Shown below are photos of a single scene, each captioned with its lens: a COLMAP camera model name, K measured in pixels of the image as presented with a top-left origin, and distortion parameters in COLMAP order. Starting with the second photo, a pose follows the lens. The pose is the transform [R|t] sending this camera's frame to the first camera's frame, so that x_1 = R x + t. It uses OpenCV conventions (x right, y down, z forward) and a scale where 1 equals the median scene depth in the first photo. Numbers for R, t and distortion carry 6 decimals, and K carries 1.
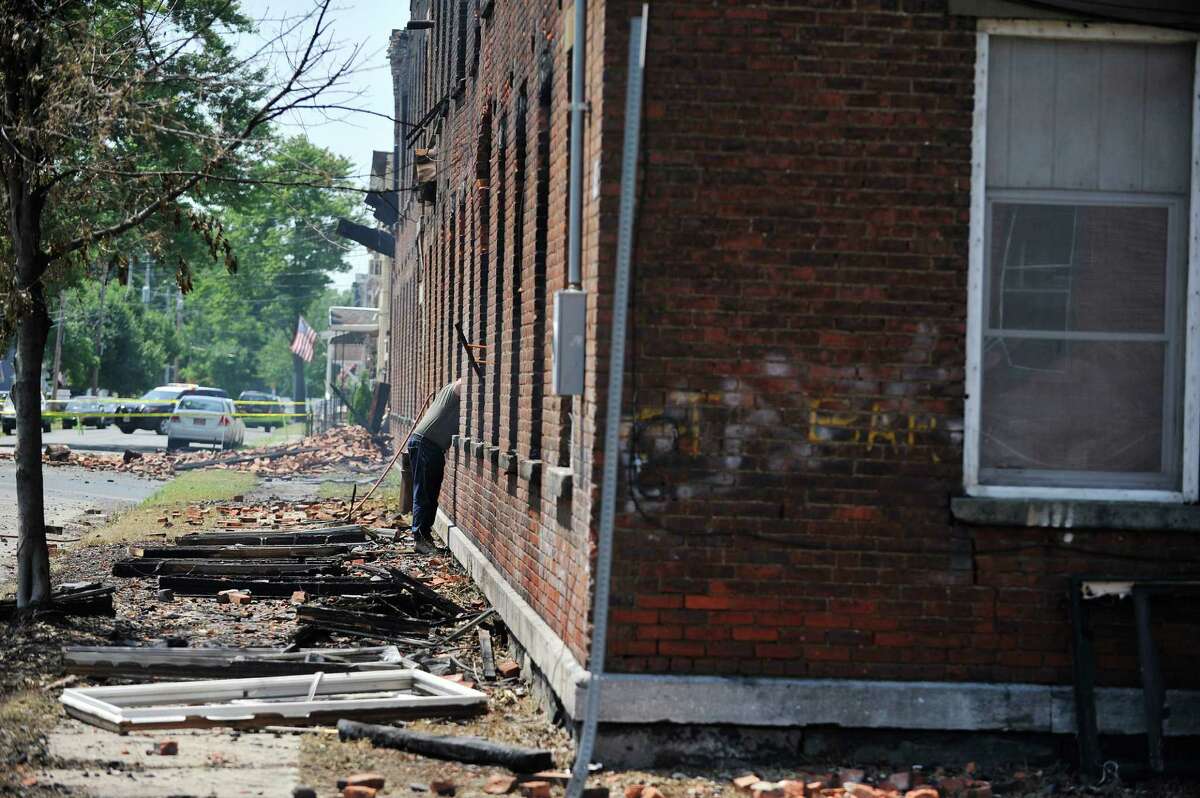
lens RADIAL K [[3144.1, 0, 600.0], [0, 3144.1, 399.0], [0, 0, 1]] dist [0.107049, 0.165048]
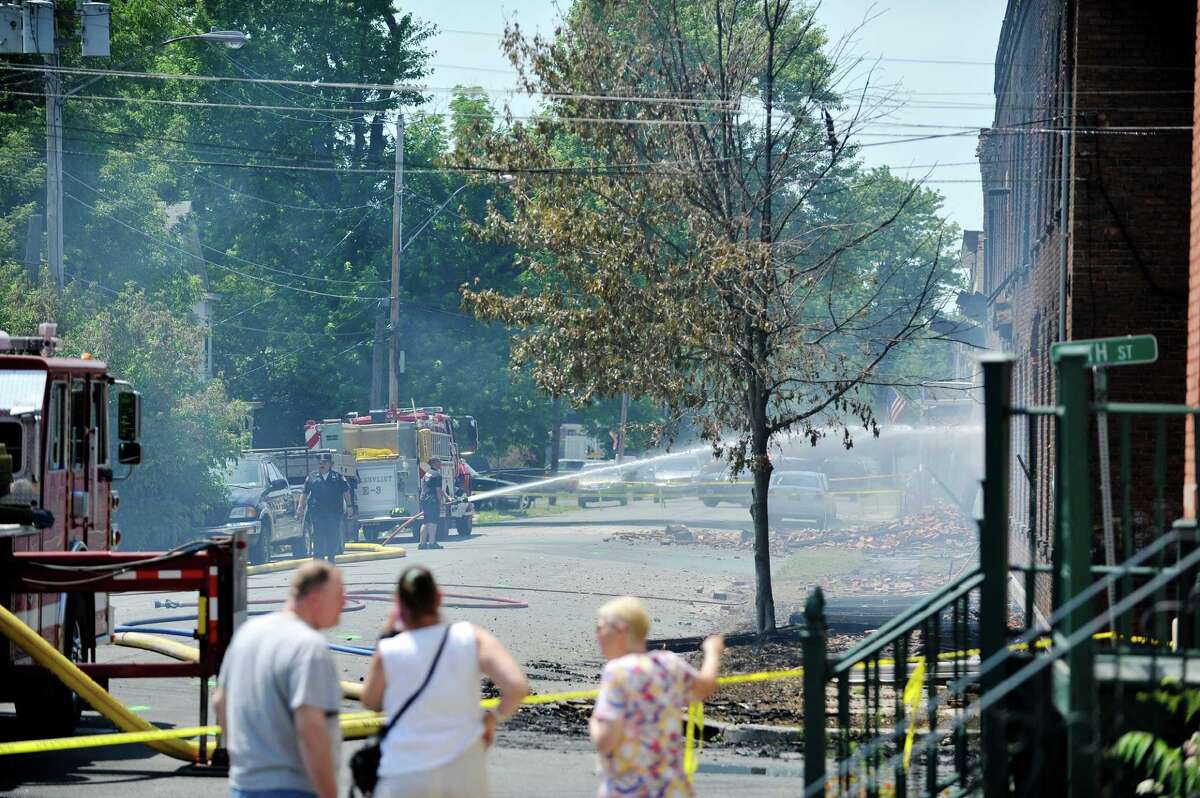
lens RADIAL K [[3529.9, 0, 600.0], [0, 3529.9, 399.0], [0, 0, 1]] dist [0.529114, 0.072200]
pose [[0.984543, -0.017006, -0.174314, 0.019141], [0.013935, 0.999726, -0.018828, -0.007404], [0.174586, 0.016108, 0.984510, -0.250246]]
